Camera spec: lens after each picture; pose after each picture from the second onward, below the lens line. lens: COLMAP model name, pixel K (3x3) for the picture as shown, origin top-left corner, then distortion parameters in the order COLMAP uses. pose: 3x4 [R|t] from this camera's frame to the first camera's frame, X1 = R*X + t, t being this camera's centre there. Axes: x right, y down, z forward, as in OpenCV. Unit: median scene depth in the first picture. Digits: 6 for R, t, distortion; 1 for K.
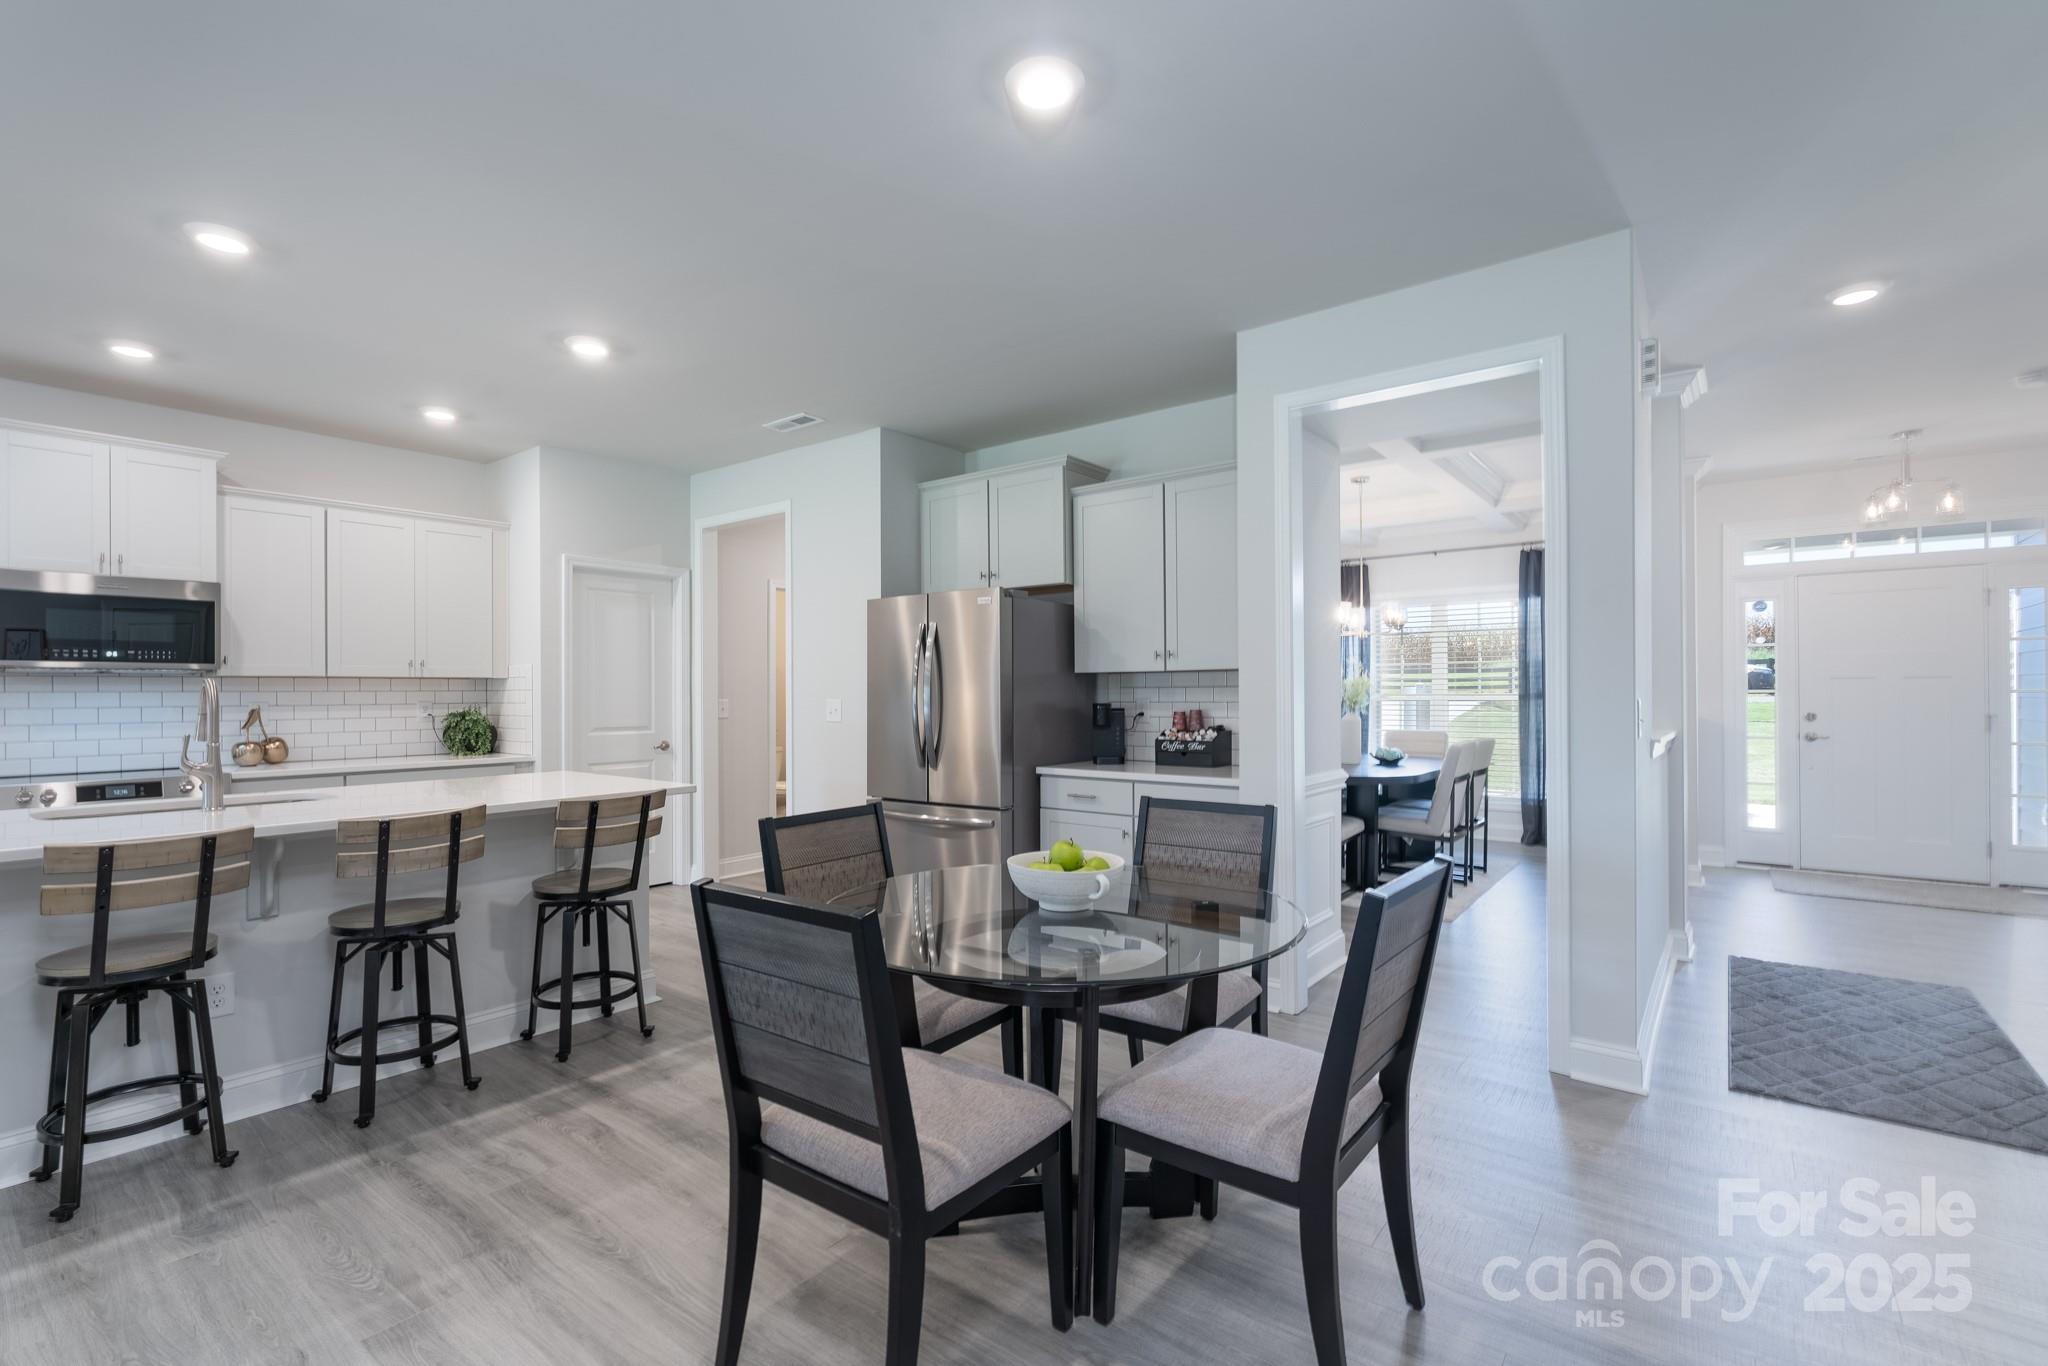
lens RADIAL K [[918.5, 0, 1015.7], [0, 918.5, 682.8], [0, 0, 1]] dist [-0.003520, -0.000393]
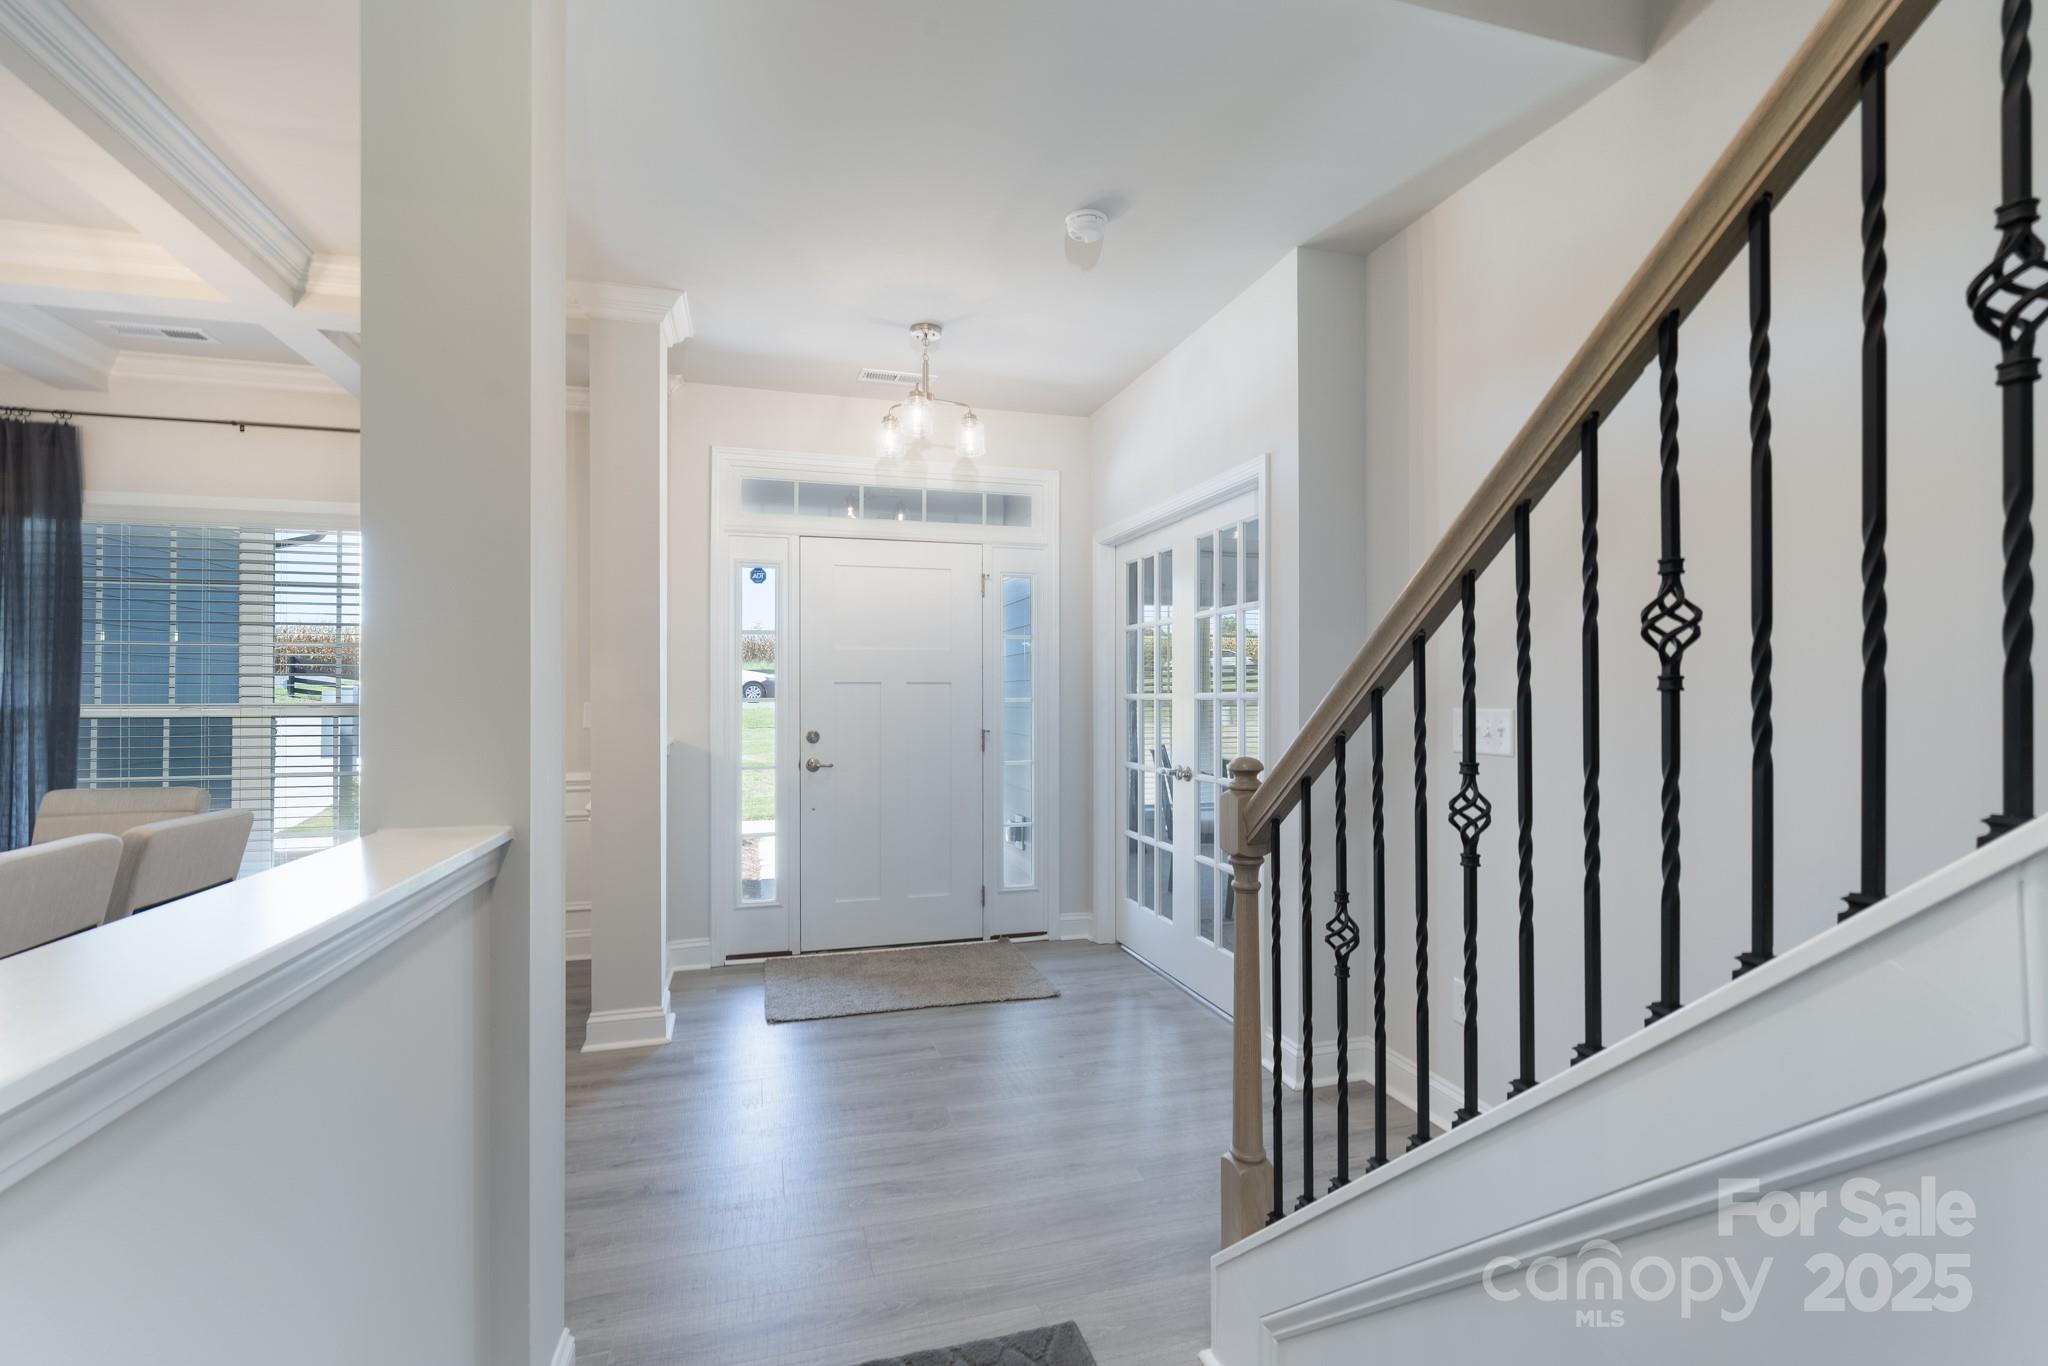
lens RADIAL K [[918.5, 0, 1023.8], [0, 918.5, 687.0], [0, 0, 1]] dist [-0.003520, -0.000393]
pose [[0.578904, 0.010025, 0.815334, 0.485304], [-0.011208, 0.999928, -0.004336, -0.001848], [-0.815319, -0.006628, 0.578975, 0.579963]]
